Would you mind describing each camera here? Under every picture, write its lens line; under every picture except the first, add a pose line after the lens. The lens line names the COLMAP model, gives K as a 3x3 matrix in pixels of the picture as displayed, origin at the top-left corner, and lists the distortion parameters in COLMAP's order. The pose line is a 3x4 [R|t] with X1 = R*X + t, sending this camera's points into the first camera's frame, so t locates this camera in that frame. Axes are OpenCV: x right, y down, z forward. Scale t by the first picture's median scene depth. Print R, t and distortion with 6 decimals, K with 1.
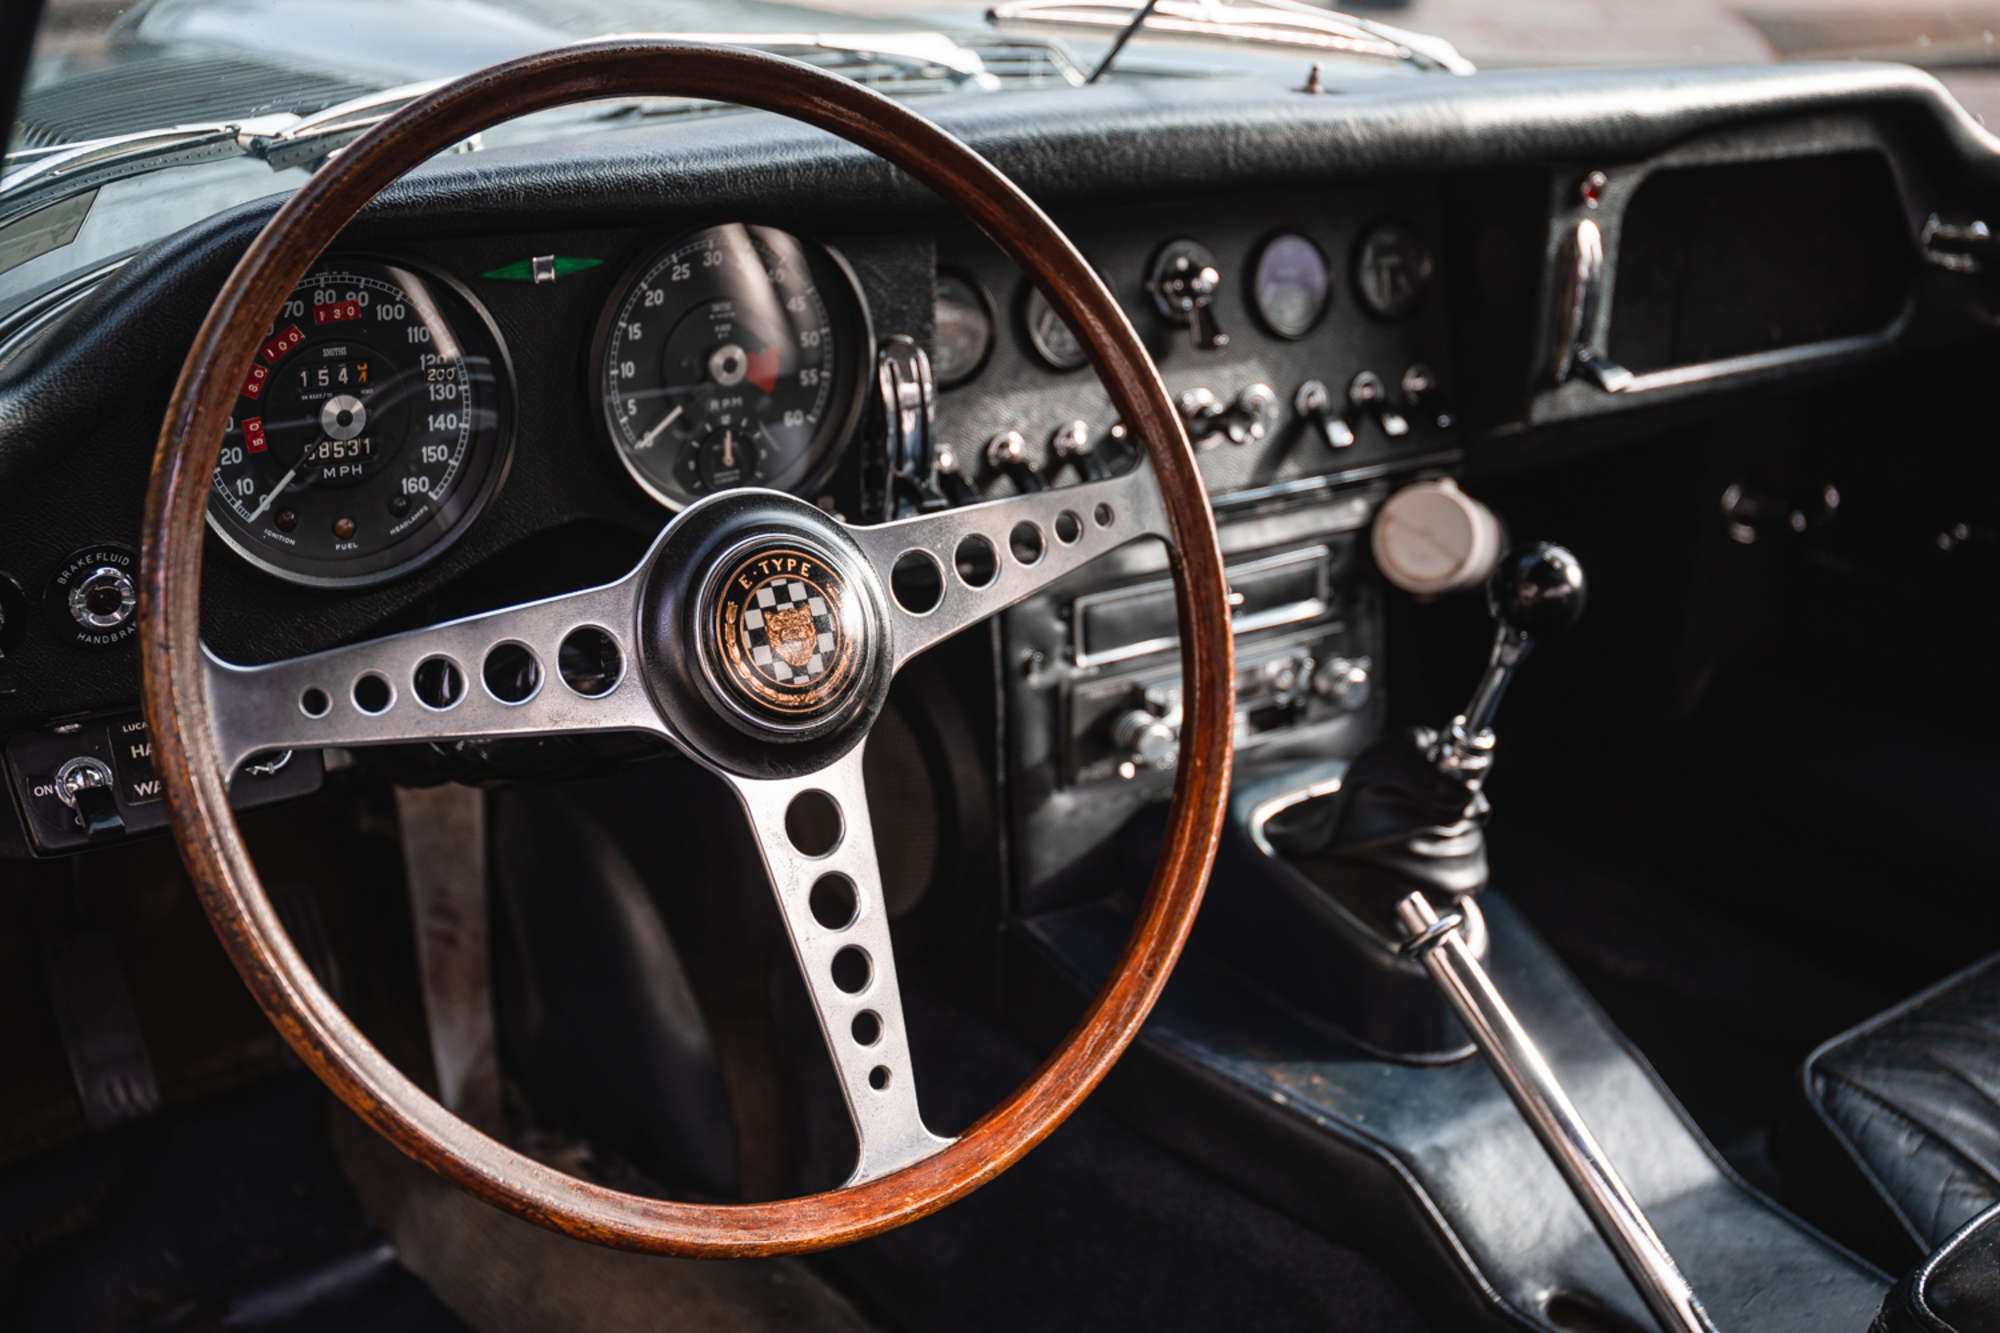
lens RADIAL K [[2266.3, 0, 1000.0], [0, 2266.3, 666.5], [0, 0, 1]] dist [0.012393, 0.026591]
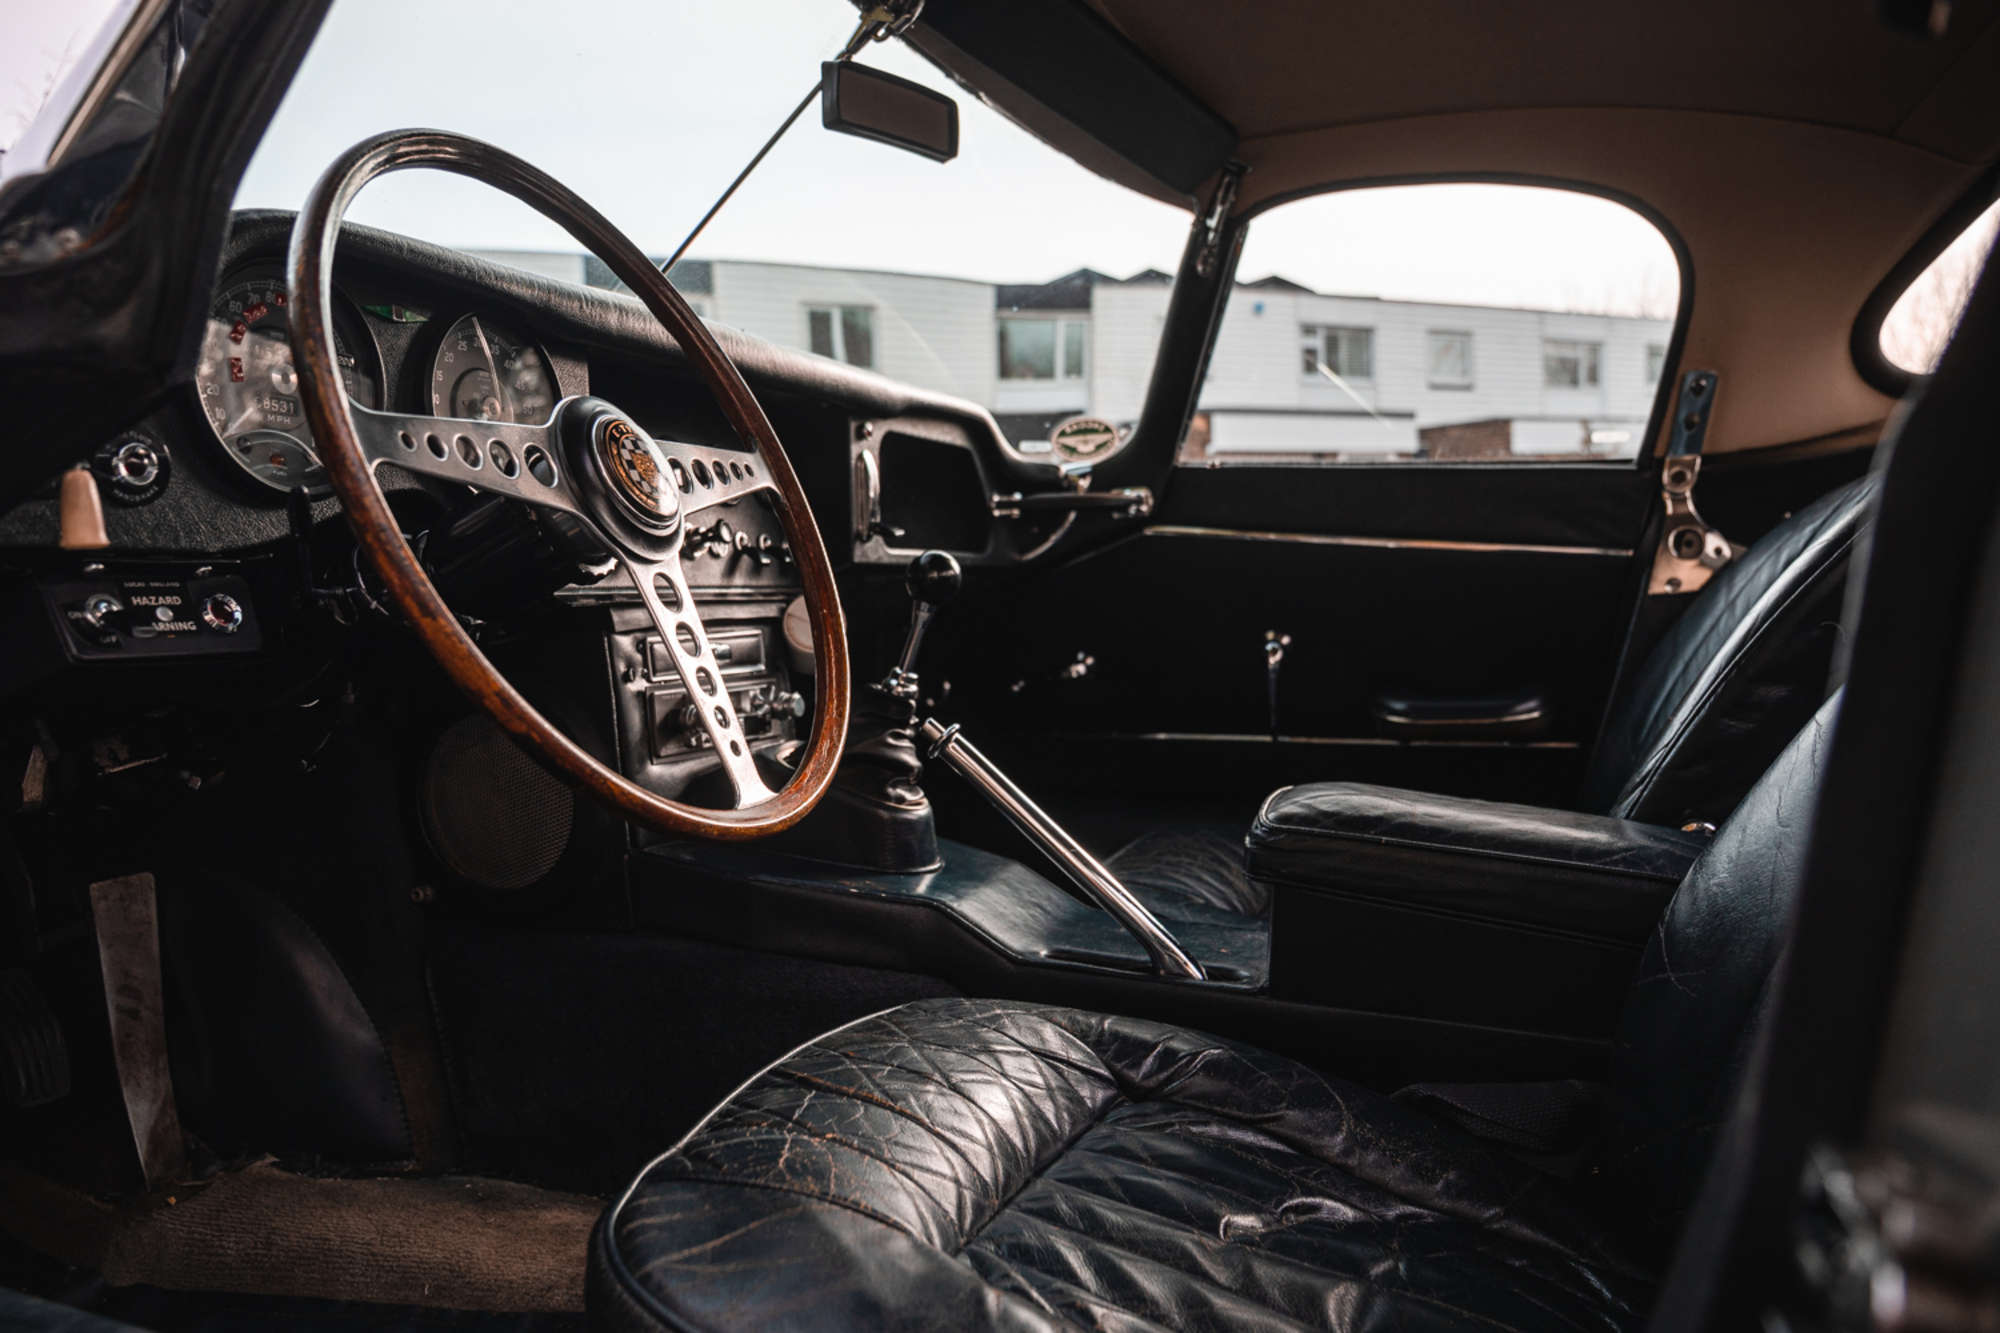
lens RADIAL K [[1475.3, 0, 1000.0], [0, 1475.3, 666.5], [0, 0, 1]] dist [-0.115803, 0.115554]
pose [[0.845762, -0.064625, 0.529632, -0.349951], [0.224112, 0.943856, -0.242713, 0.342232], [-0.484211, 0.323975, 0.812761, 0.075393]]
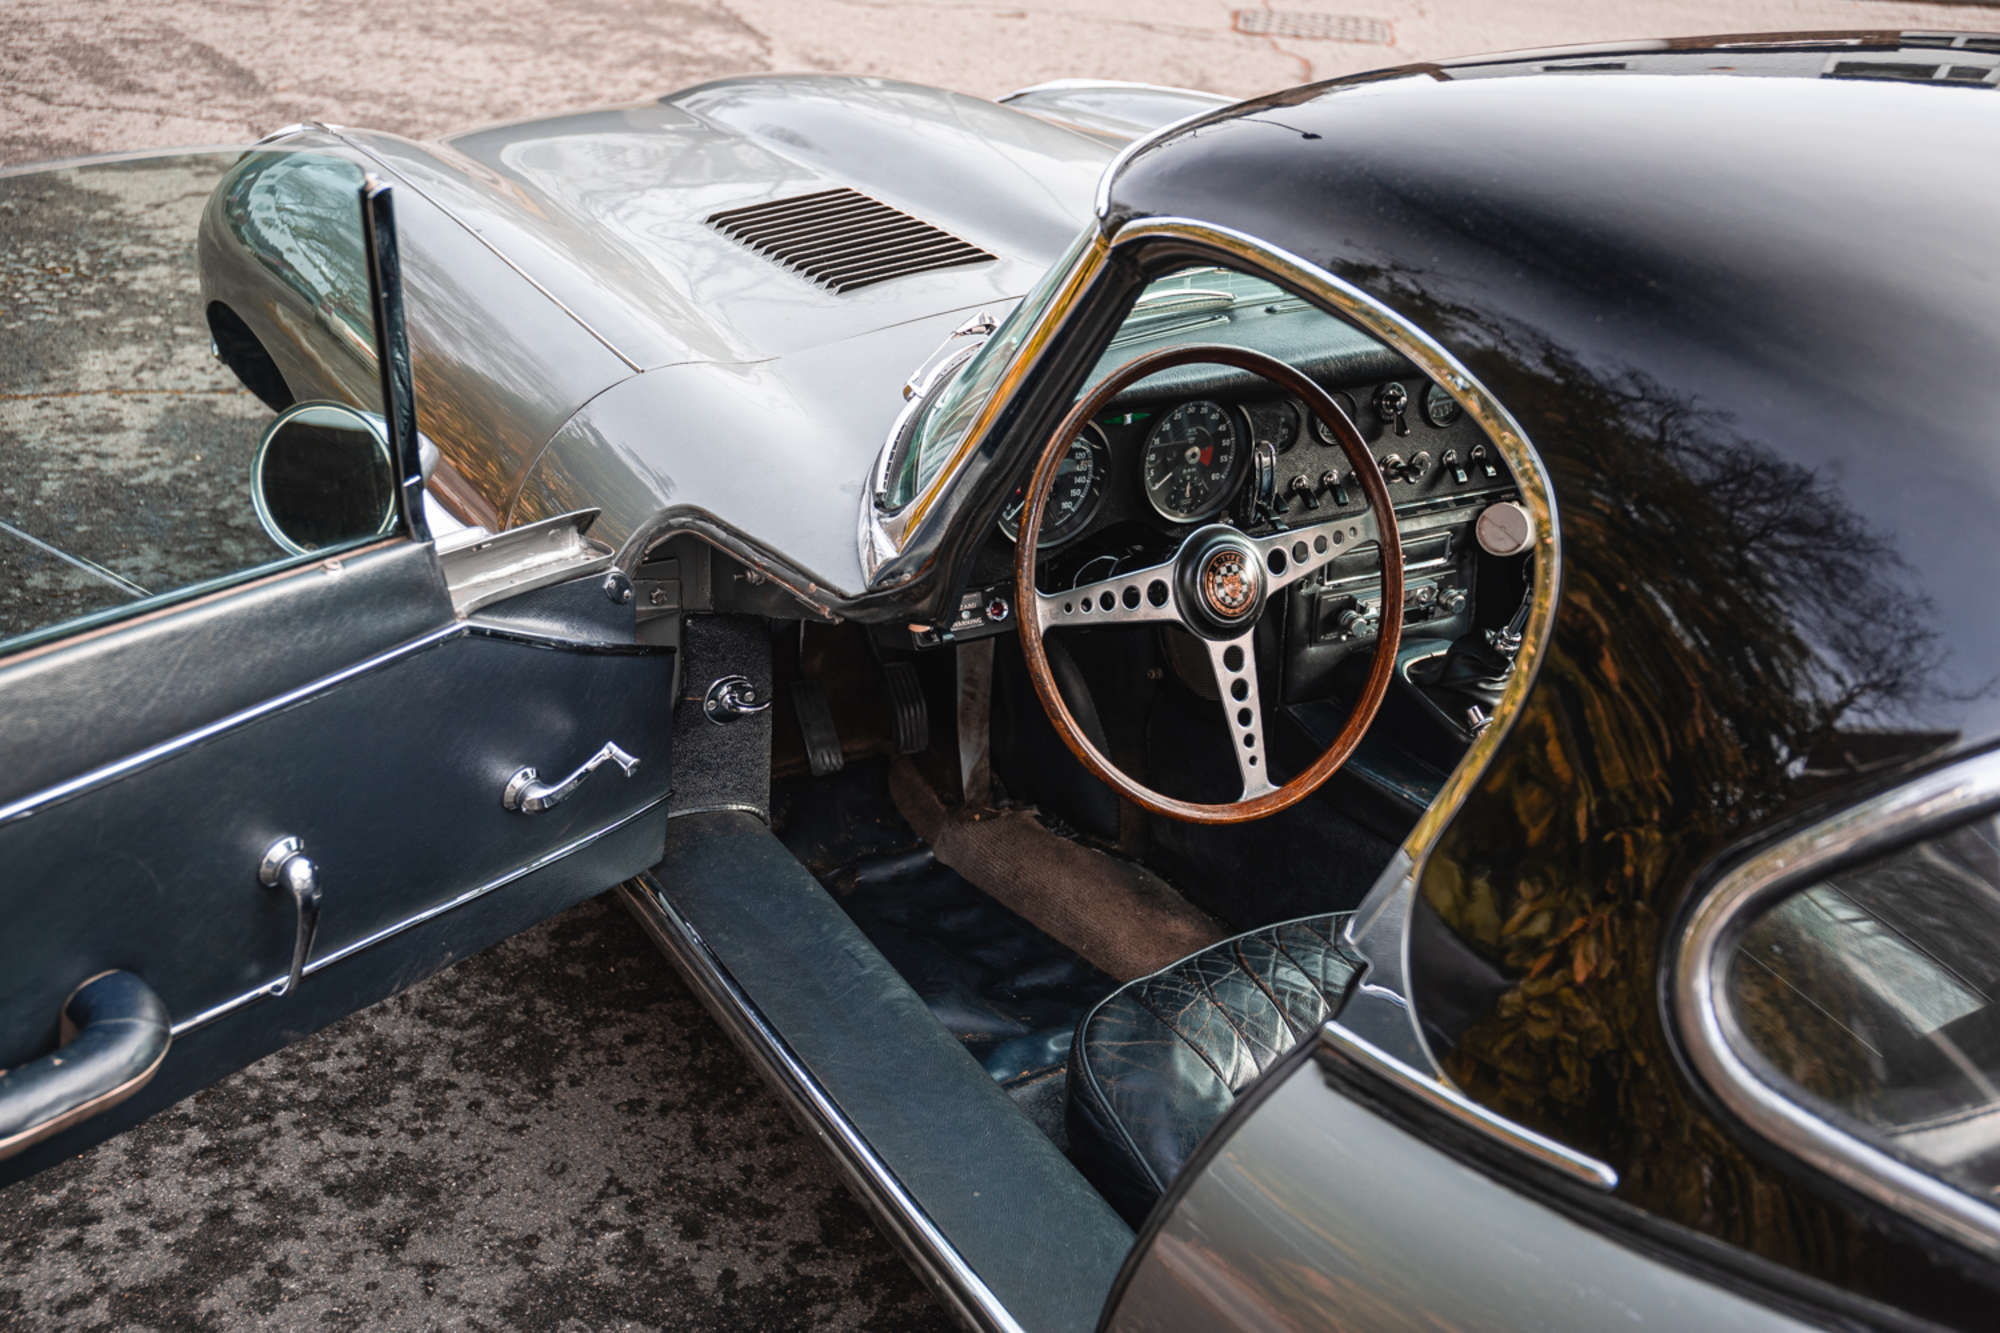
lens RADIAL K [[2183.9, 0, 1000.0], [0, 2183.9, 666.5], [0, 0, 1]] dist [-0.019321, 0.214680]
pose [[0.995682, 0.072509, -0.057972, -0.163898], [-0.067105, 0.993654, 0.090273, -0.102704], [0.064150, -0.085993, 0.994228, -1.180323]]
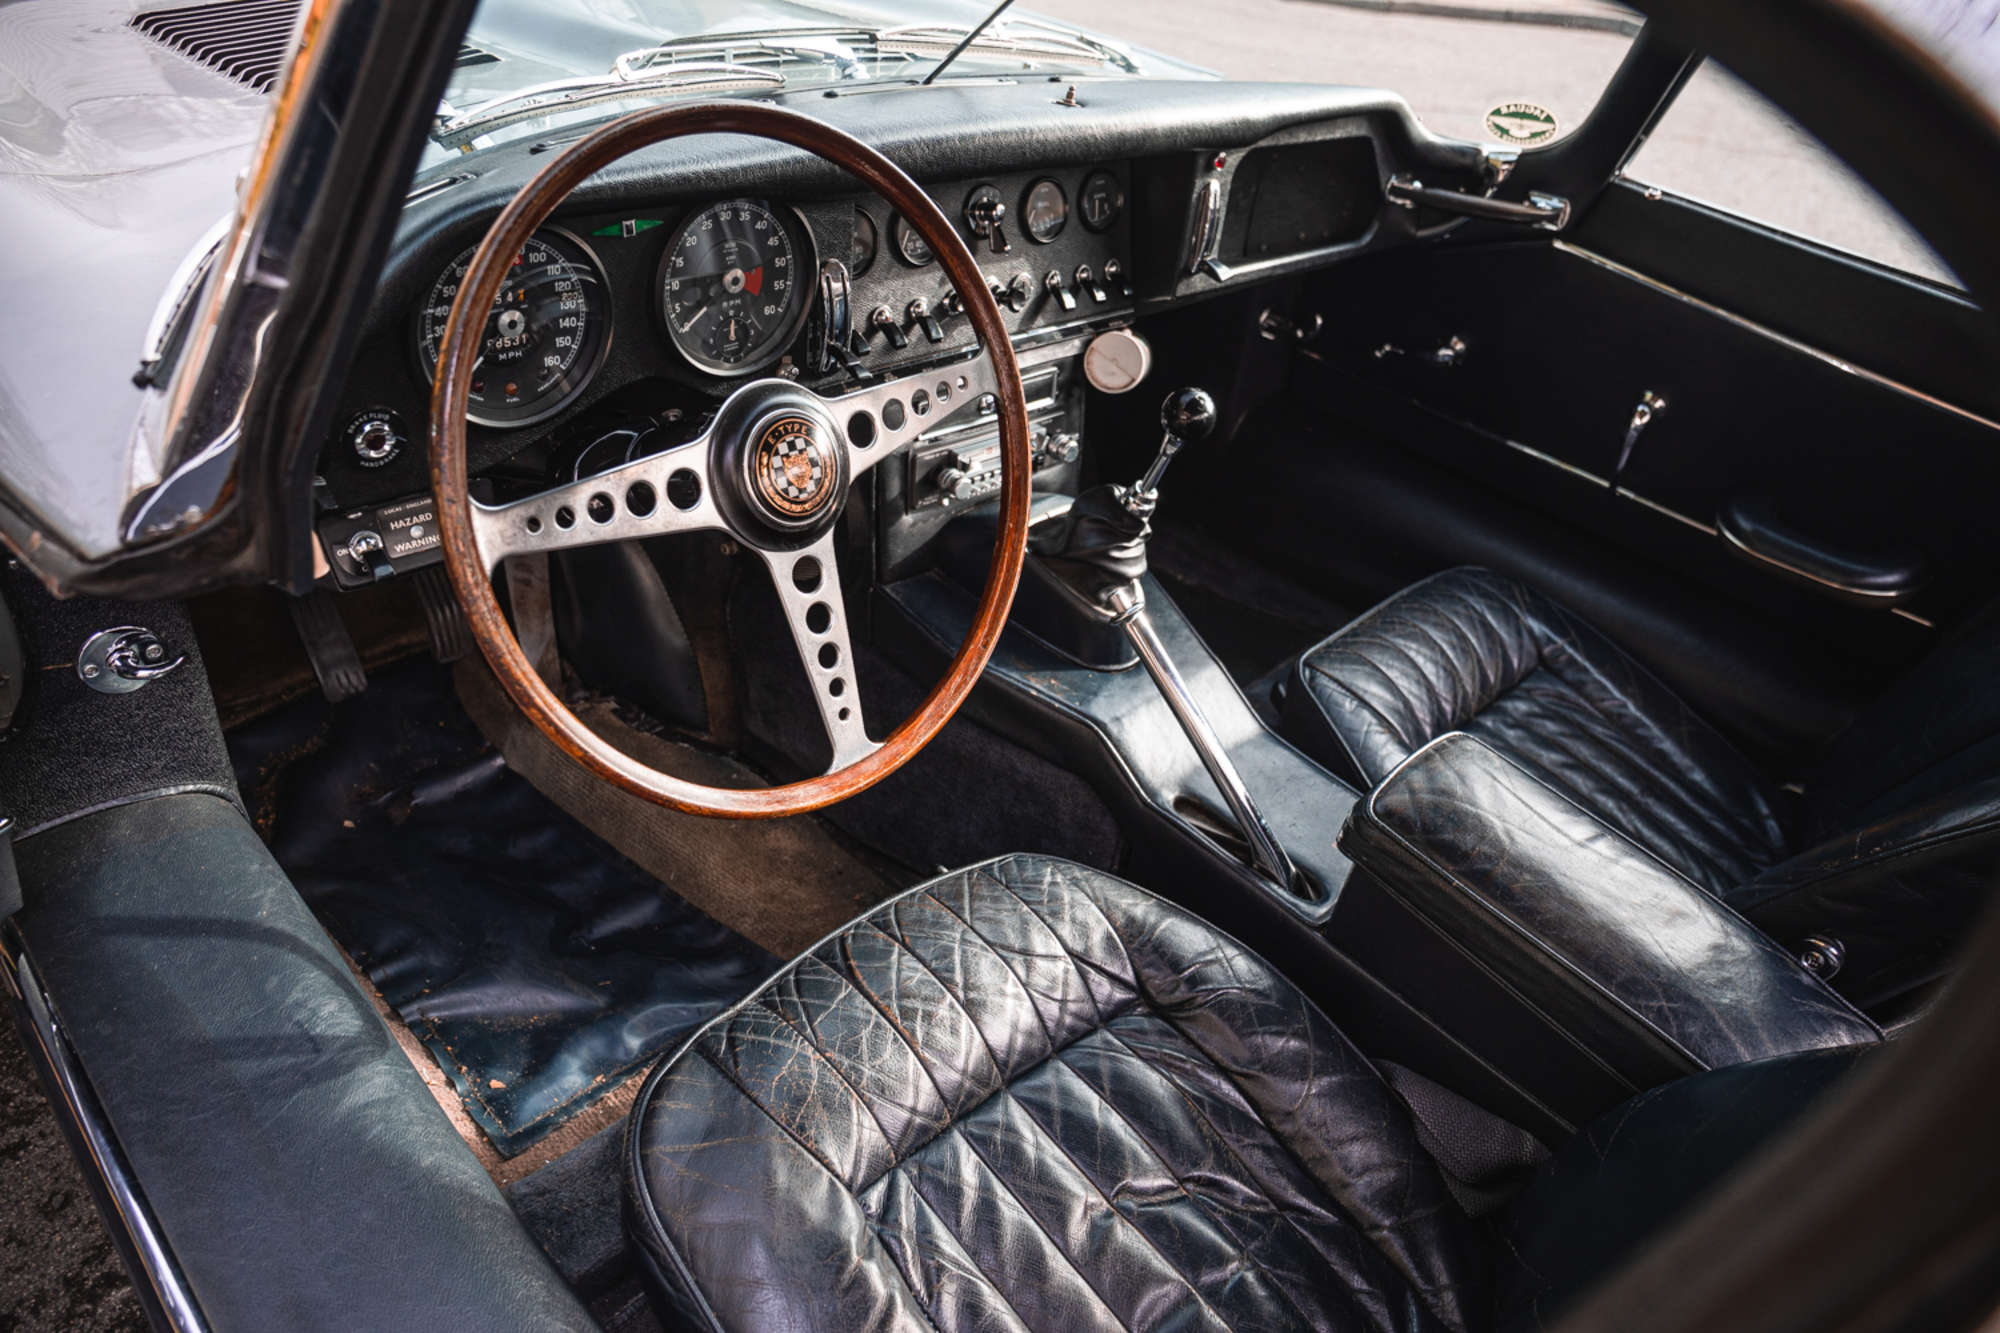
lens RADIAL K [[1359.3, 0, 1000.0], [0, 1359.3, 666.5], [0, 0, 1]] dist [-0.103984, 0.087859]
pose [[0.985852, -0.010512, 0.167290, -0.092057], [-0.030128, 0.970665, 0.238541, -0.095718], [-0.164890, -0.240206, 0.956615, -0.032890]]
